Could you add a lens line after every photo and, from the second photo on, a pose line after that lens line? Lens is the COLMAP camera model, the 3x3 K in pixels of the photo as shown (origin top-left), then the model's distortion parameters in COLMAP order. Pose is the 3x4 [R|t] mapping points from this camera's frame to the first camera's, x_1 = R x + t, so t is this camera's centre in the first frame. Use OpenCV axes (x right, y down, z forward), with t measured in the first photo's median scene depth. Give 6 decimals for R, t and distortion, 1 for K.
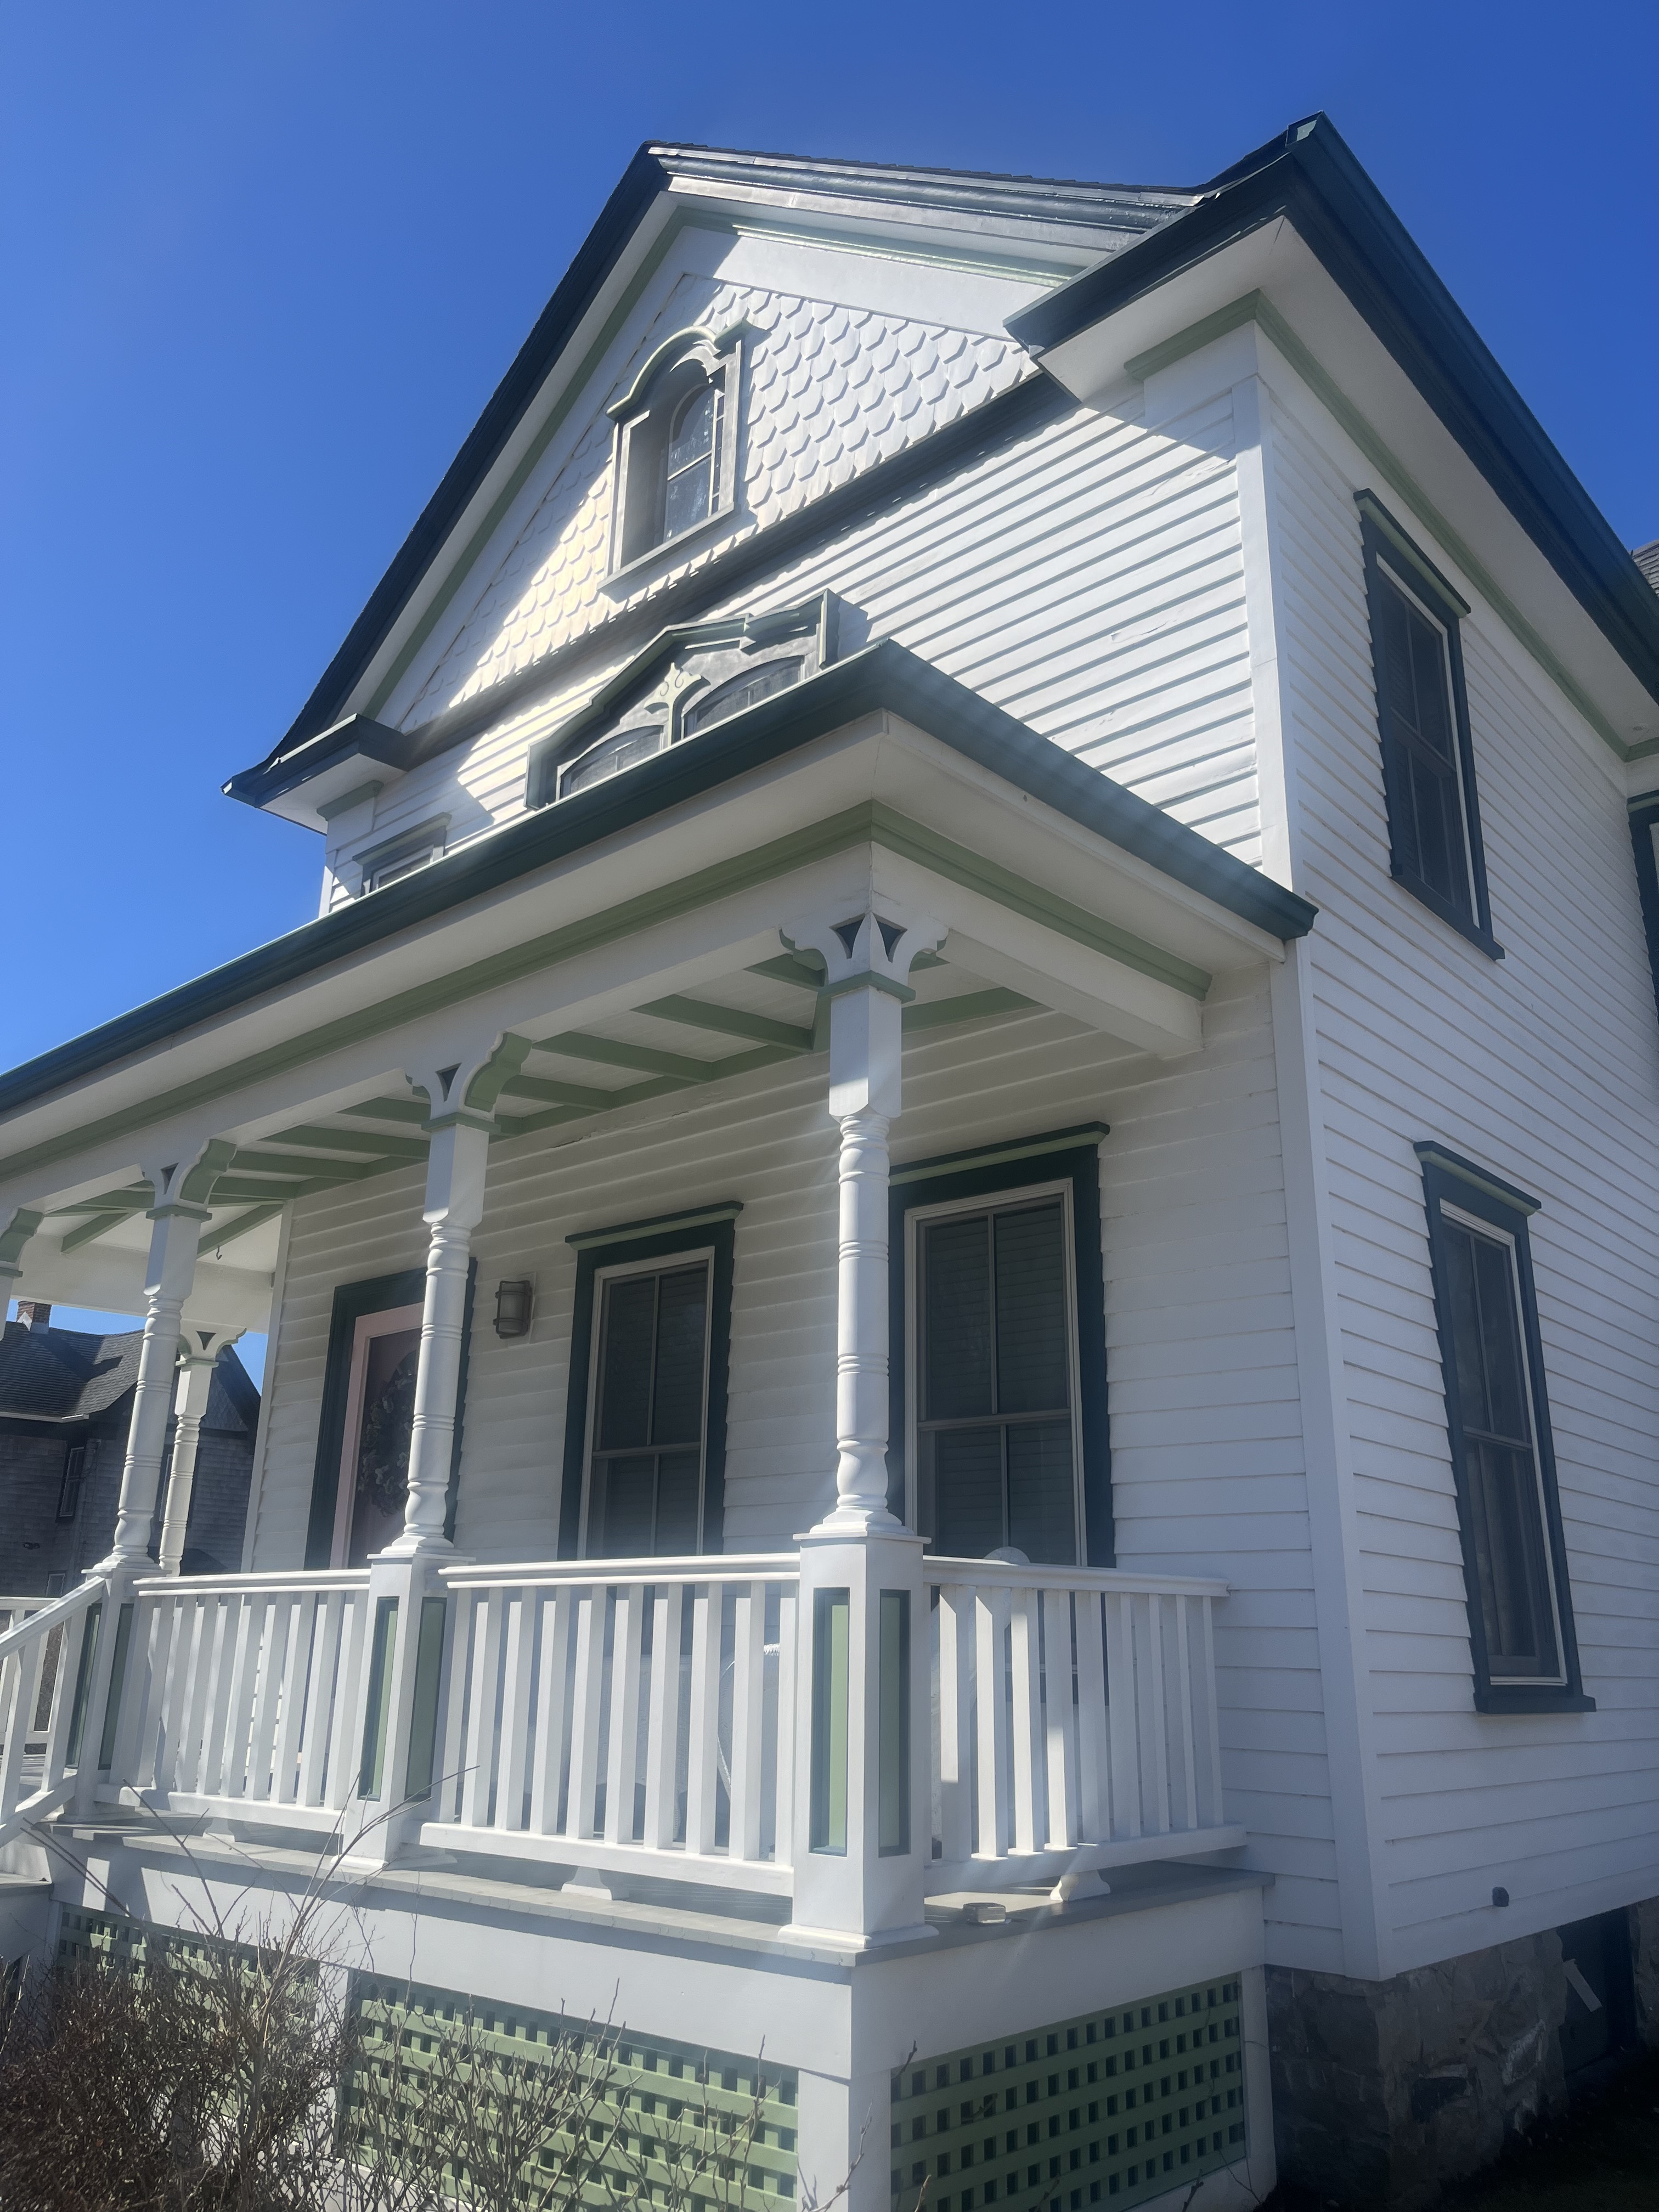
lens RADIAL K [[1658.2, 0, 829.5], [0, 1658.2, 1106.0], [0, 0, 1]] dist [0.039551, -0.045239]
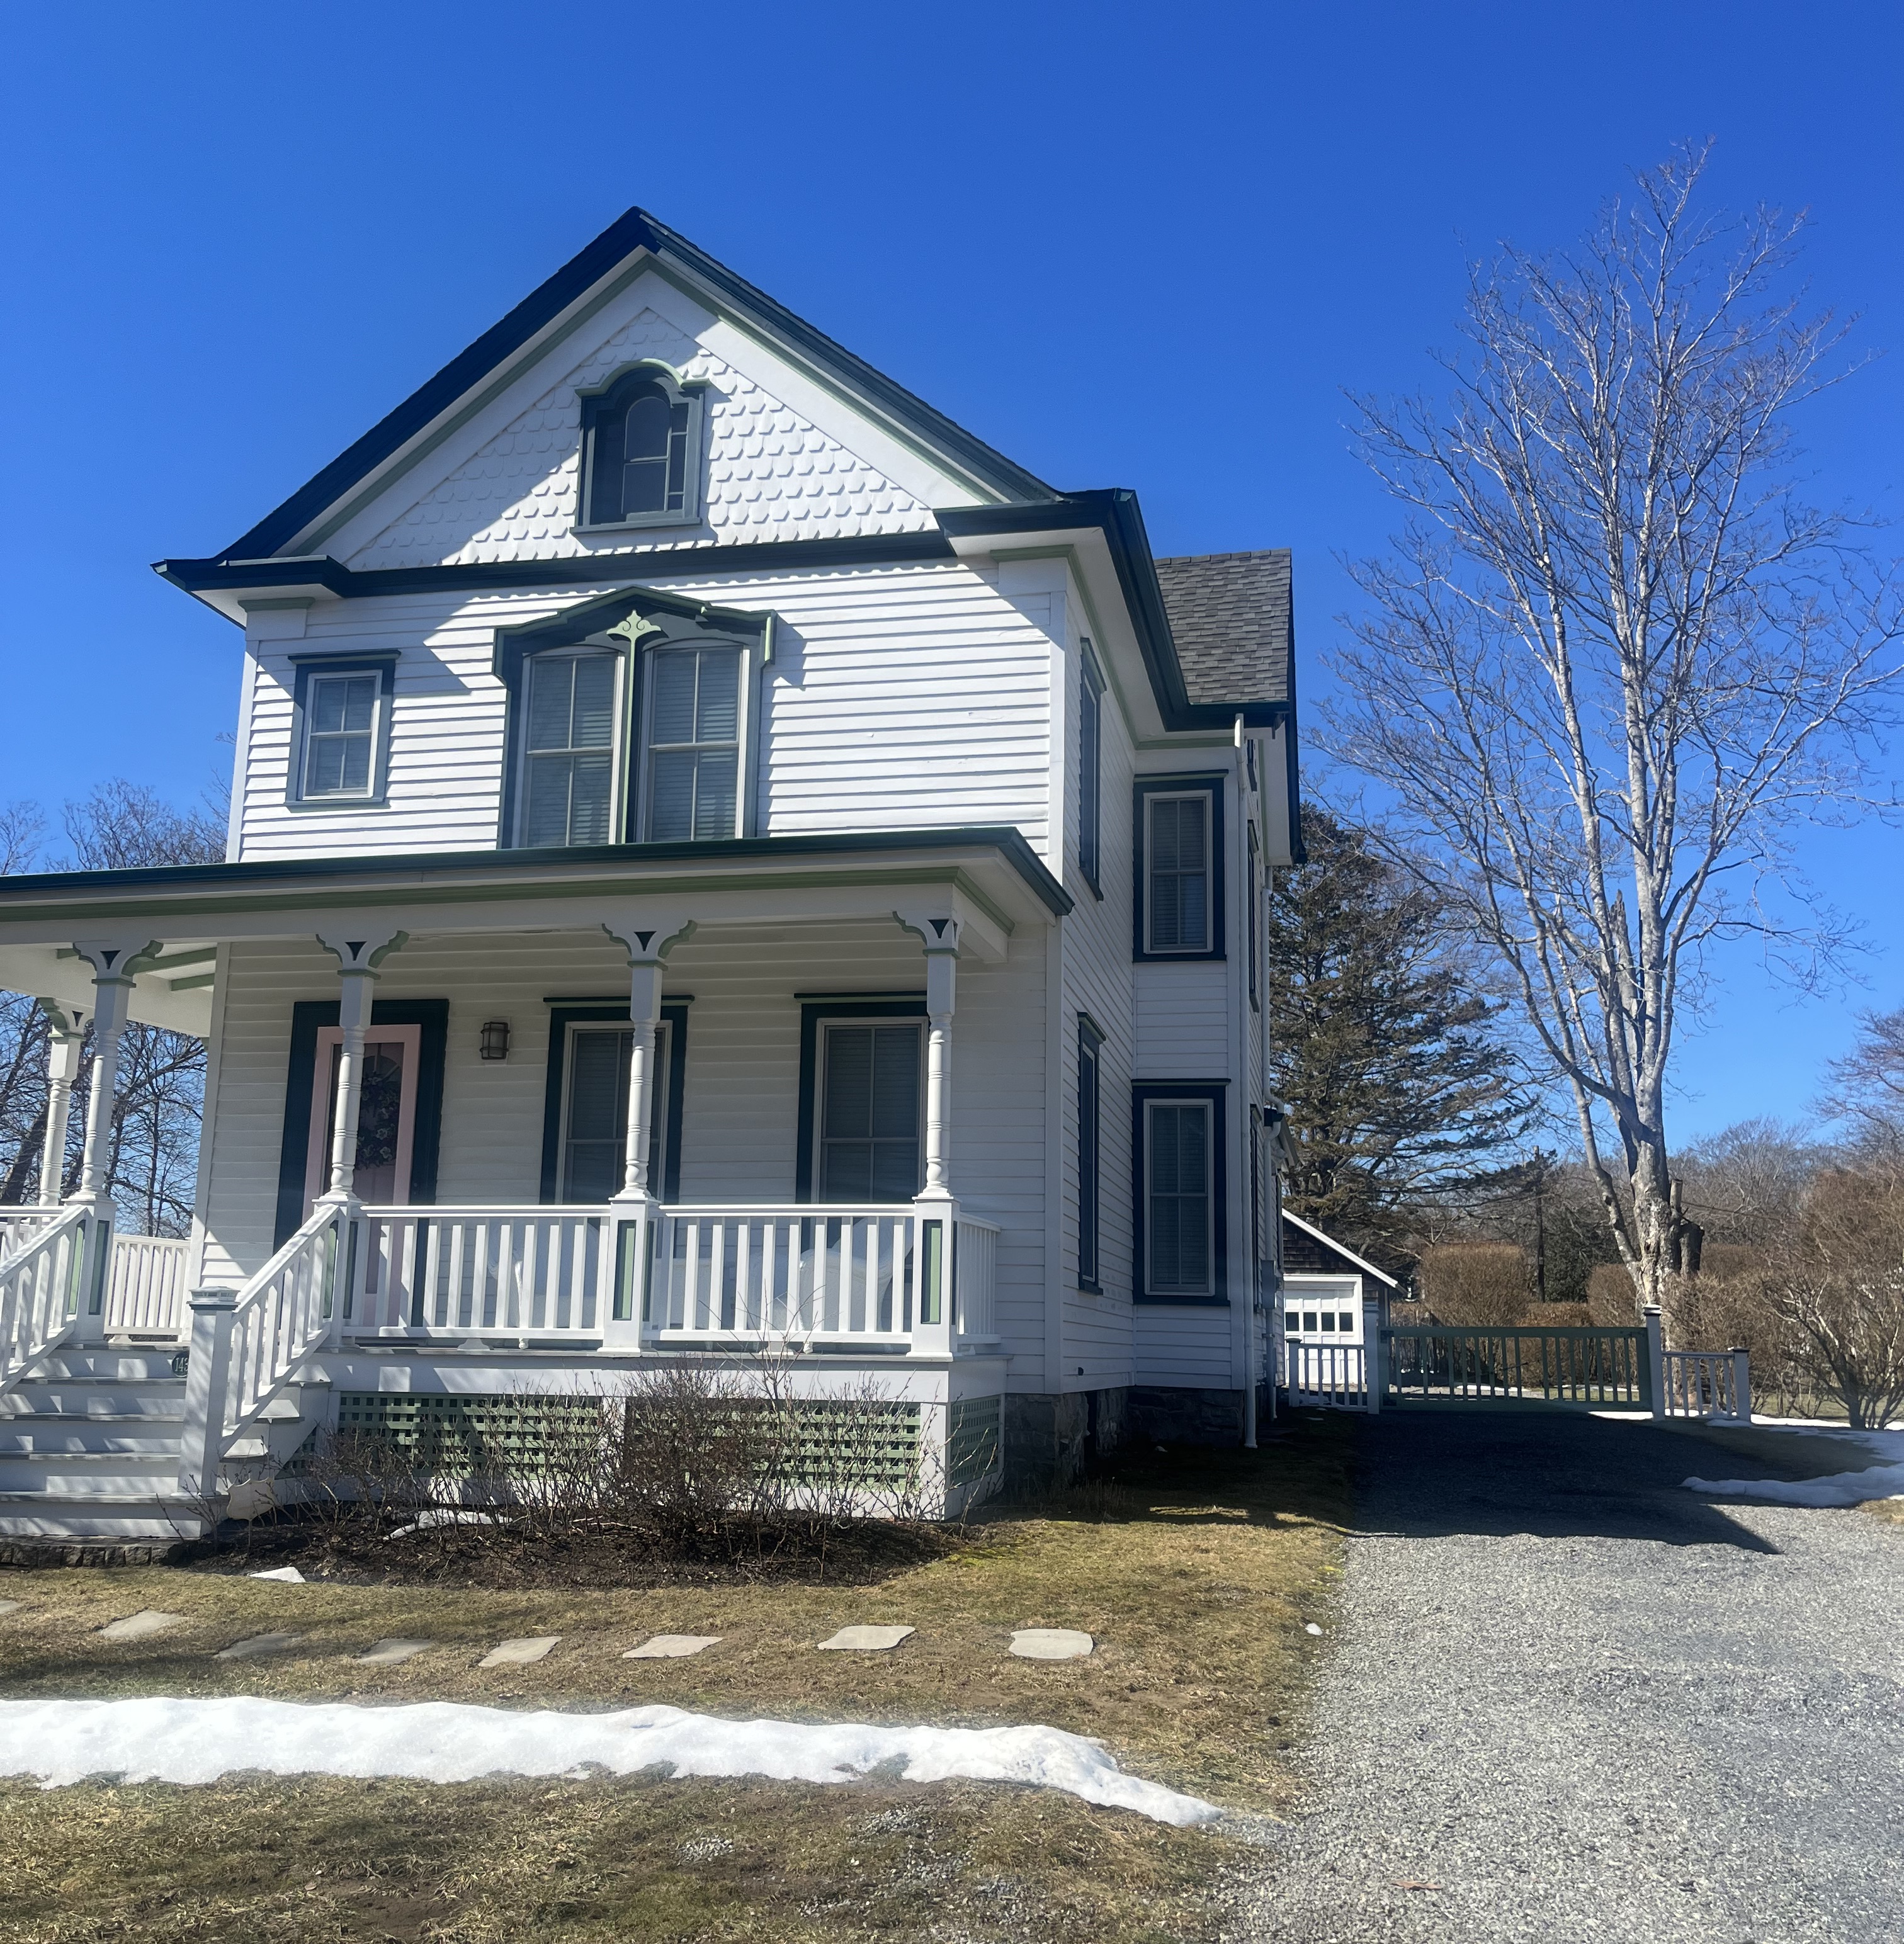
lens RADIAL K [[1882.1, 0, 952.0], [0, 1882.1, 972.0], [0, 0, 1]] dist [0.034877, 0.008775]
pose [[0.868885, 0.097368, 0.485344, -0.732724], [-0.157922, 0.983755, 0.085361, -0.163508], [-0.469149, -0.150815, 0.870146, -0.725727]]
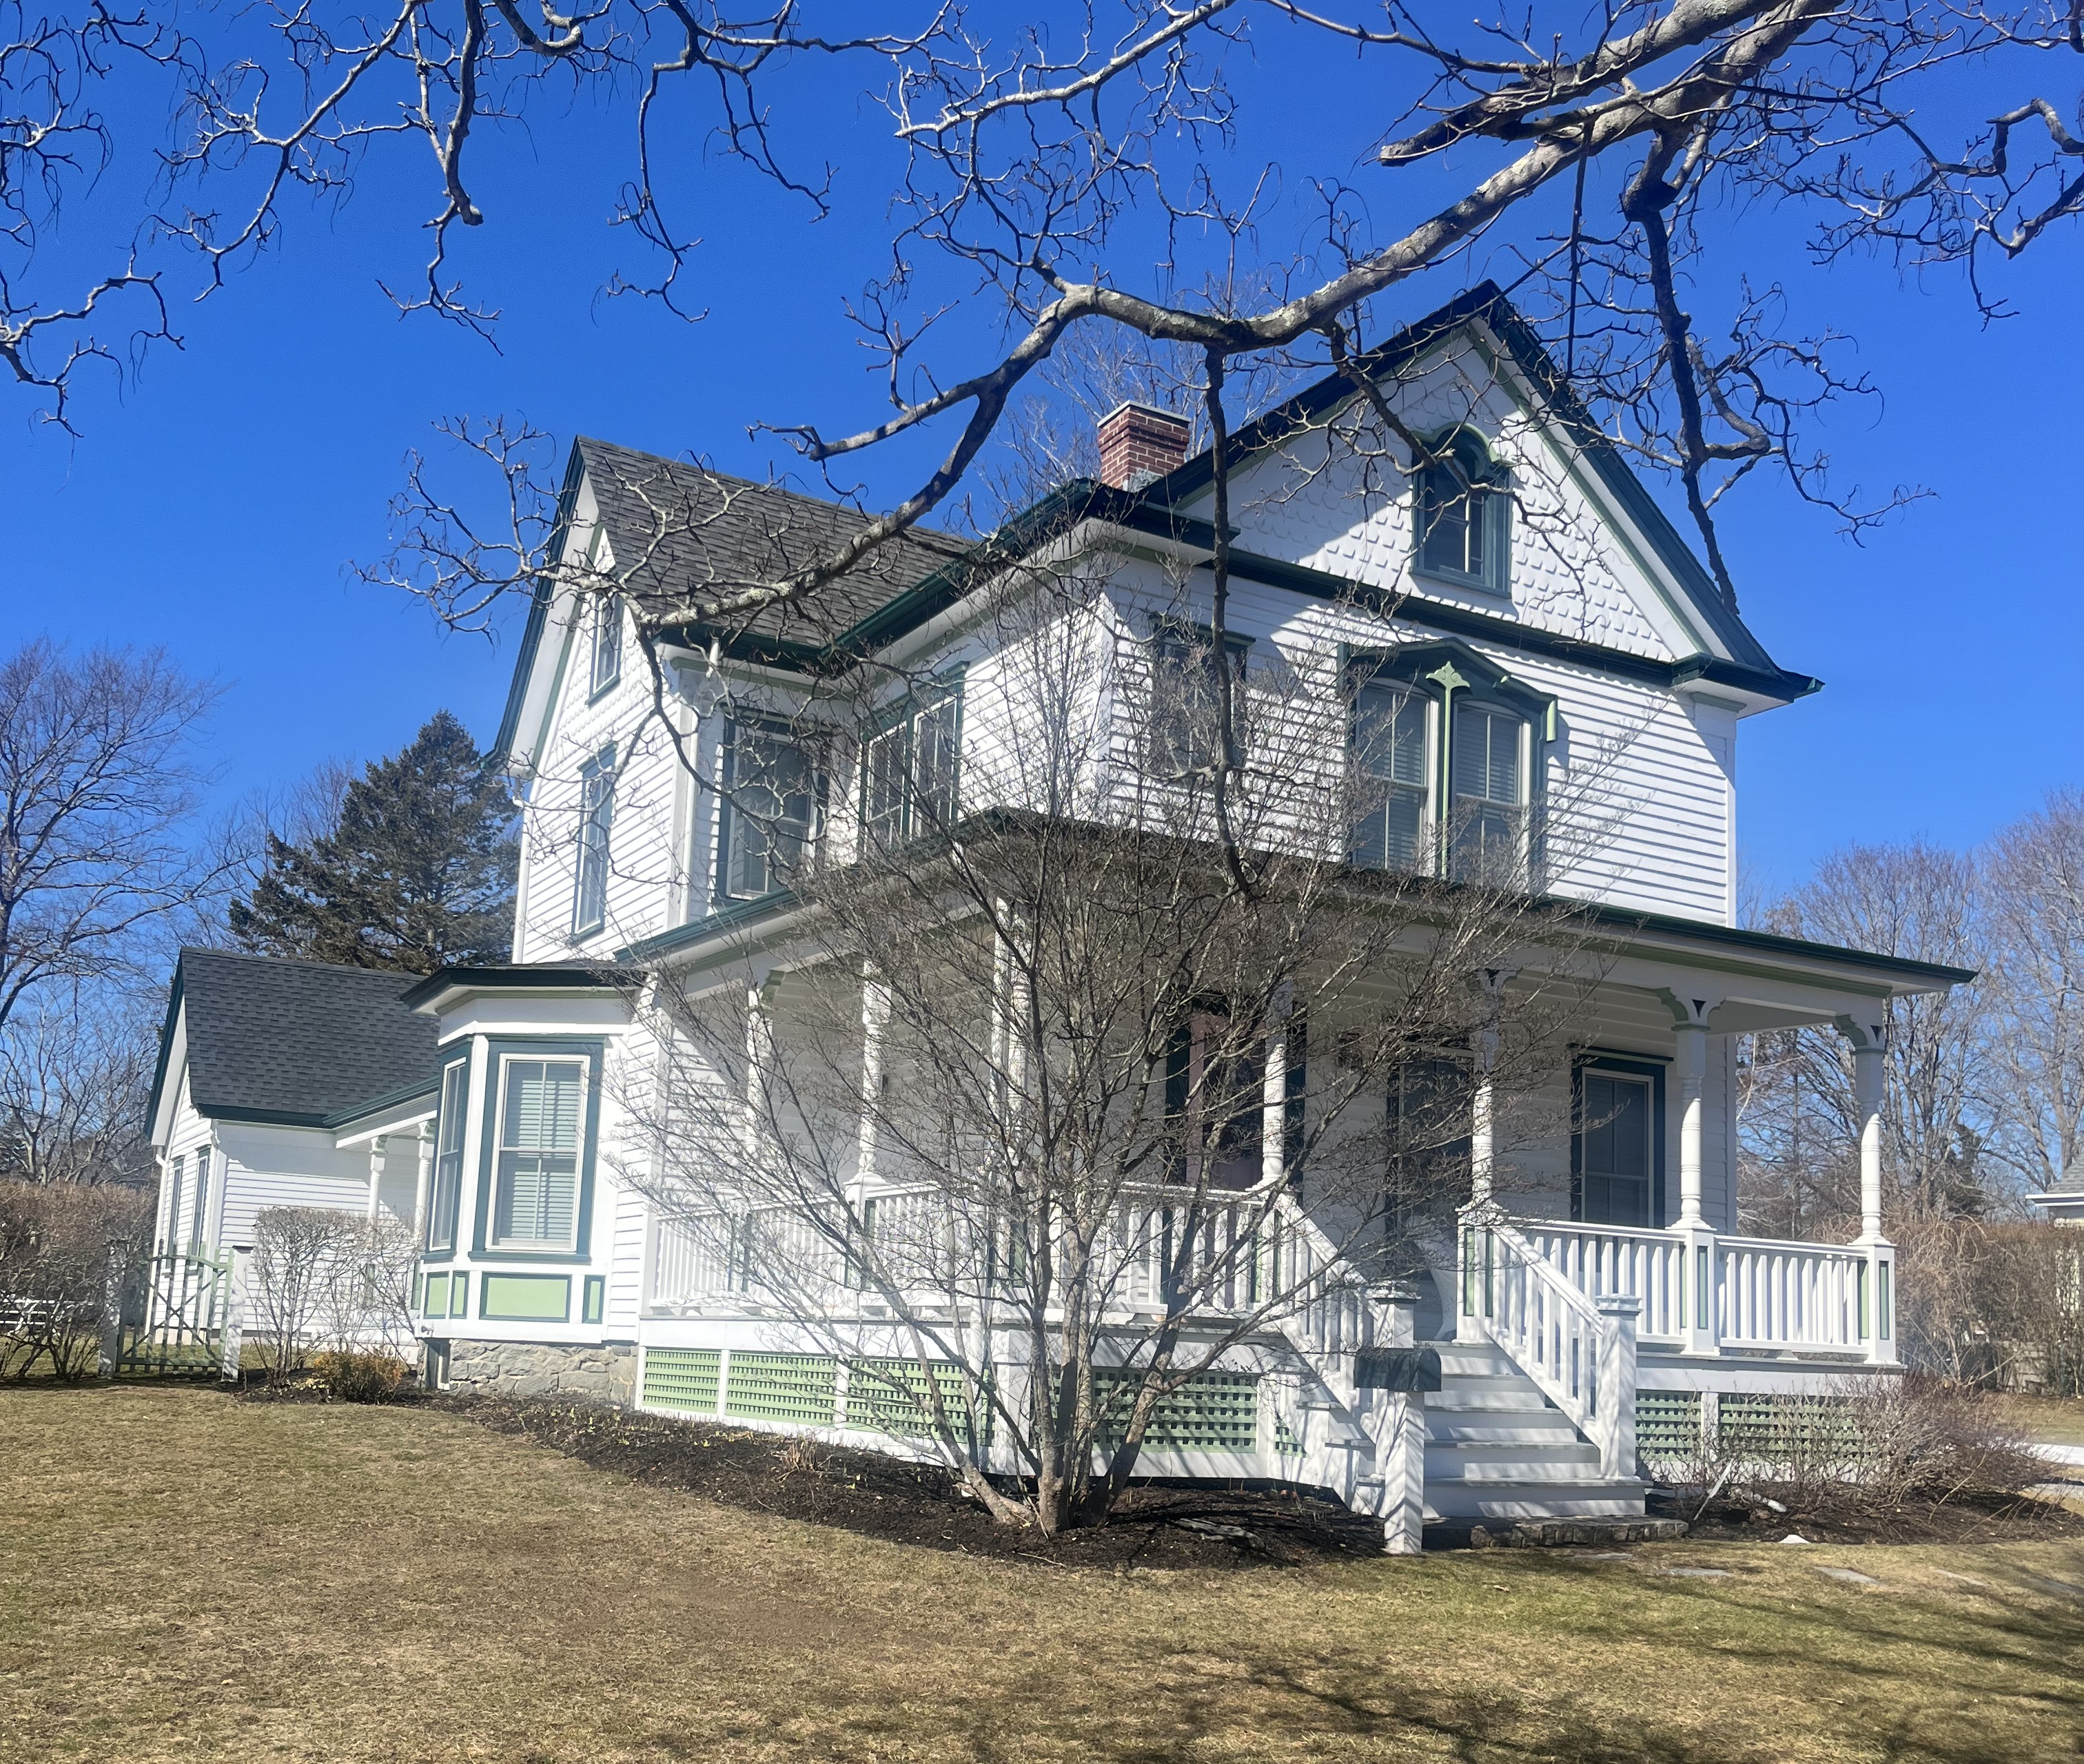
lens RADIAL K [[2076.4, 0, 1044.4], [0, 2076.4, 1025.9], [0, 0, 1]] dist [0.114466, -0.376804]
pose [[0.325304, 0.142359, 0.934832, -2.356301], [-0.329309, 0.943773, -0.029127, 0.282363], [-0.886416, -0.298374, 0.353893, 0.632675]]
